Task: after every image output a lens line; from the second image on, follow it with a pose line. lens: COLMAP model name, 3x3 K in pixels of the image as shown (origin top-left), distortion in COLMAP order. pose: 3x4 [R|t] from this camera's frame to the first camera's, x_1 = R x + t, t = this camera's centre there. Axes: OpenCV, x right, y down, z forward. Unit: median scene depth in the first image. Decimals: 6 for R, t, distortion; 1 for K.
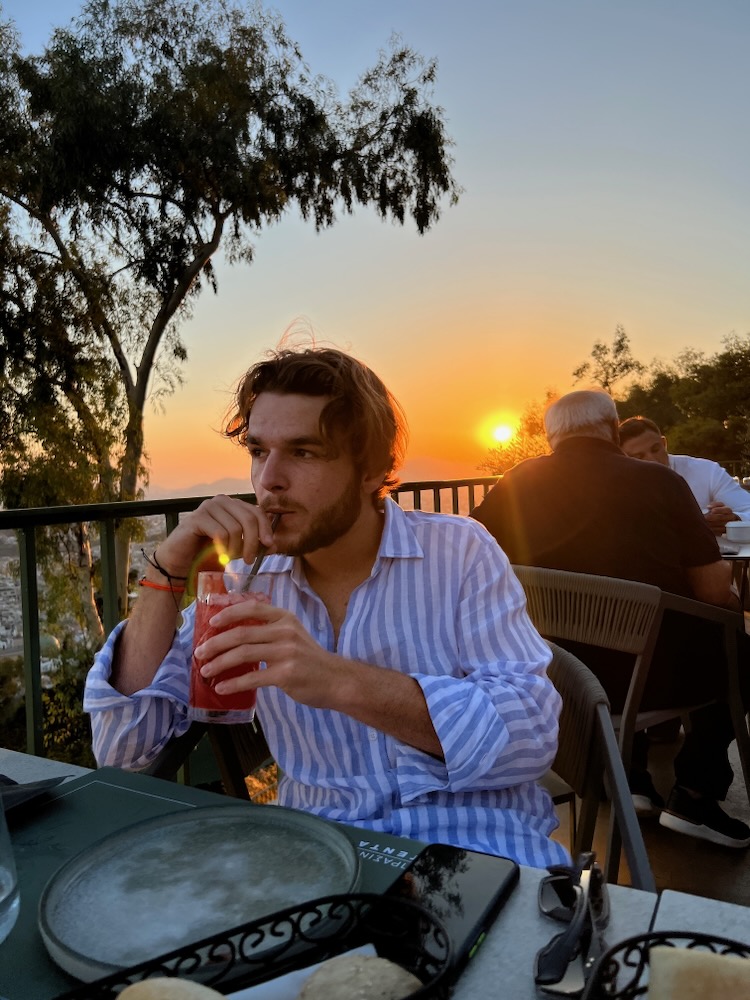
lens RADIAL K [[773.9, 0, 365.7], [0, 773.9, 496.9], [0, 0, 1]] dist [0.015777, -0.005969]
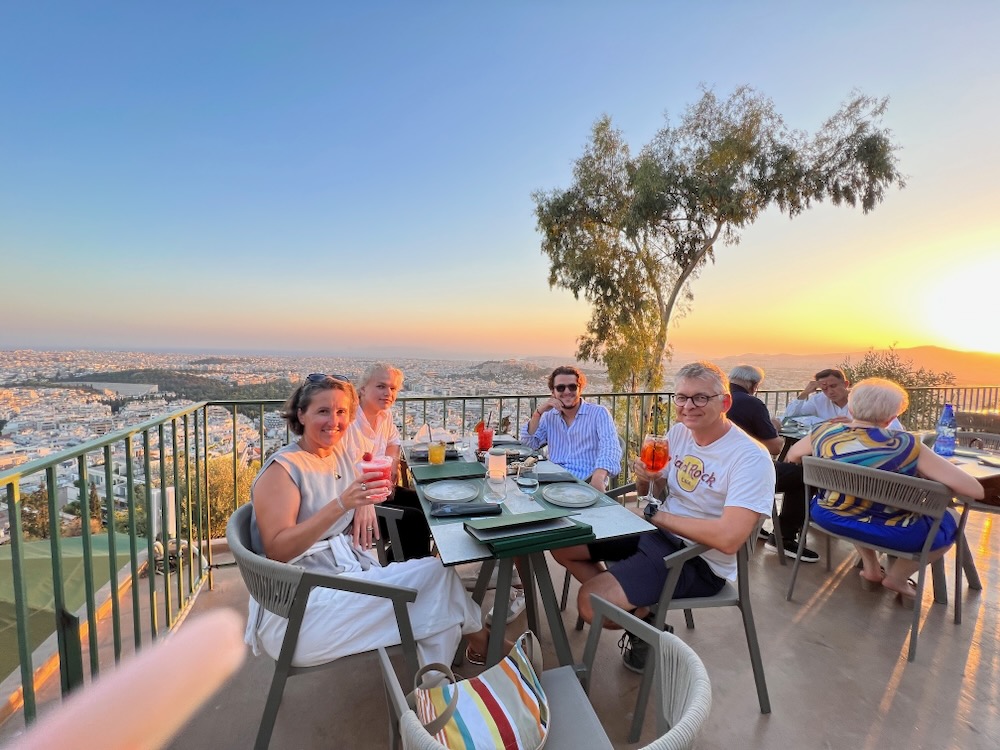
lens RADIAL K [[402.8, 0, 500.0], [0, 402.8, 375.0], [0, 0, 1]] dist [0.000946, 0.000211]
pose [[0.742903, 0.097852, -0.662208, 0.098588], [-0.070177, 0.995192, 0.068327, -0.022226], [0.665710, -0.004288, 0.746198, -0.088171]]
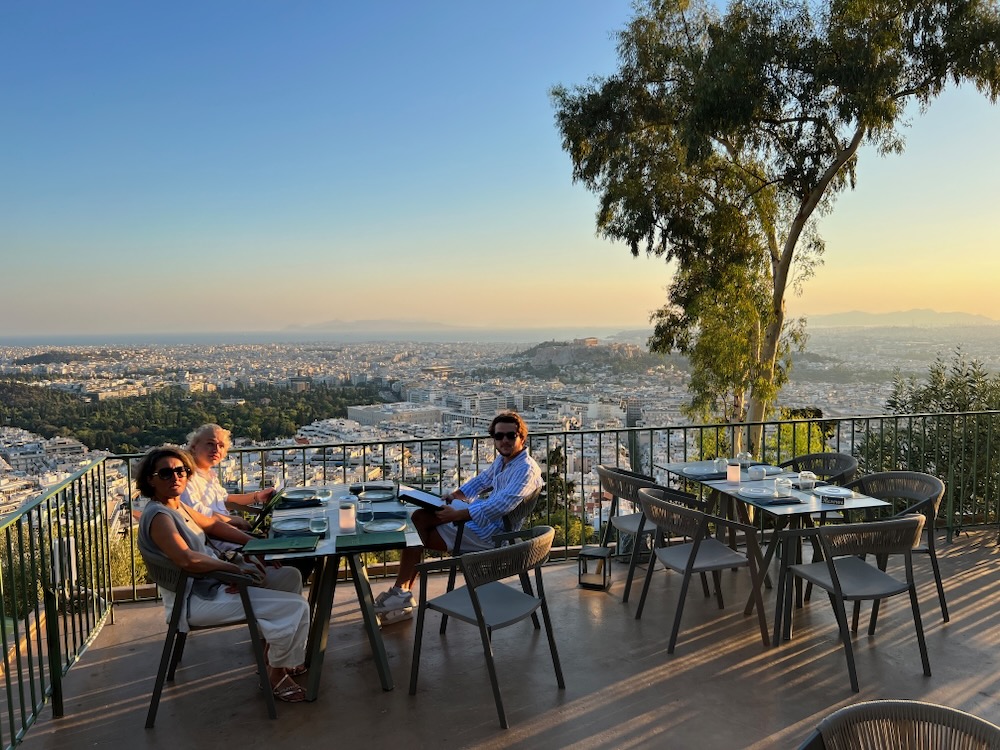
lens RADIAL K [[753.3, 0, 493.5], [0, 753.3, 397.2], [0, 0, 1]] dist [0.118102, -0.166735]
pose [[0.674937, 0.104151, -0.730488, 0.304369], [-0.032717, 0.993239, 0.111384, -0.069509], [0.737150, -0.051278, 0.673781, -0.164857]]
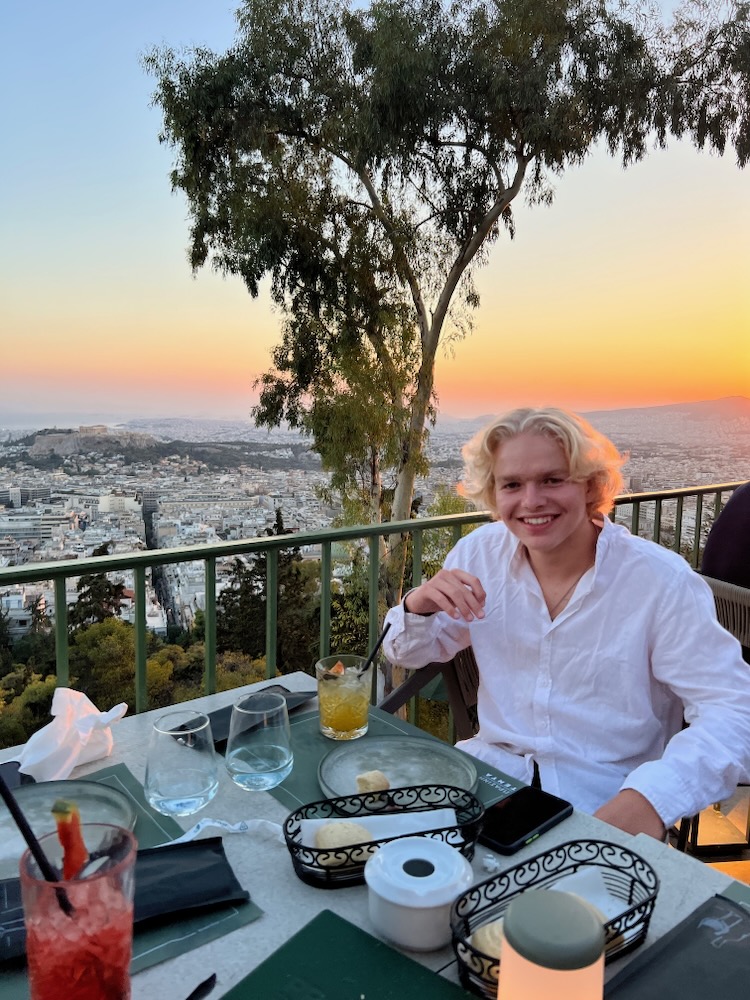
lens RADIAL K [[763.2, 0, 378.2], [0, 763.2, 512.3], [0, 0, 1]] dist [0.050571, -0.062423]
pose [[0.936879, 0.098376, -0.335530, 0.015082], [-0.061025, 0.990881, 0.120124, -0.017614], [0.344288, -0.092066, 0.934339, -0.034730]]
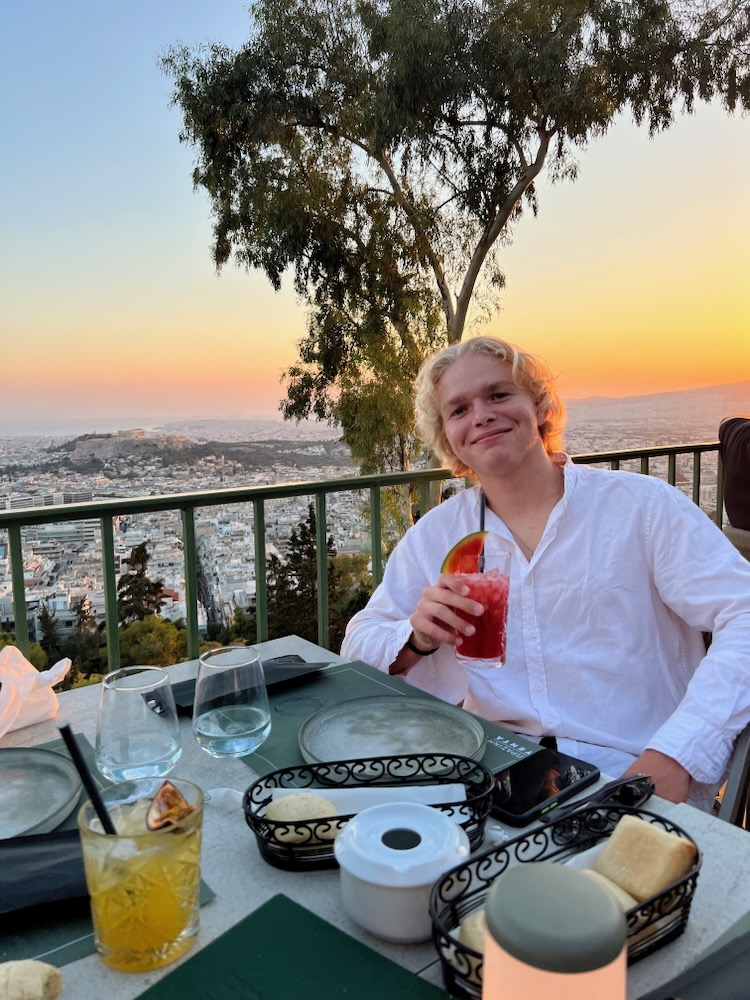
lens RADIAL K [[761.3, 0, 363.7], [0, 761.3, 499.7], [0, 0, 1]] dist [0.061908, -0.072366]
pose [[0.916418, 0.066055, -0.394733, 0.016187], [-0.022442, 0.993215, 0.114103, -0.009125], [0.399592, -0.095707, 0.911683, -0.021872]]
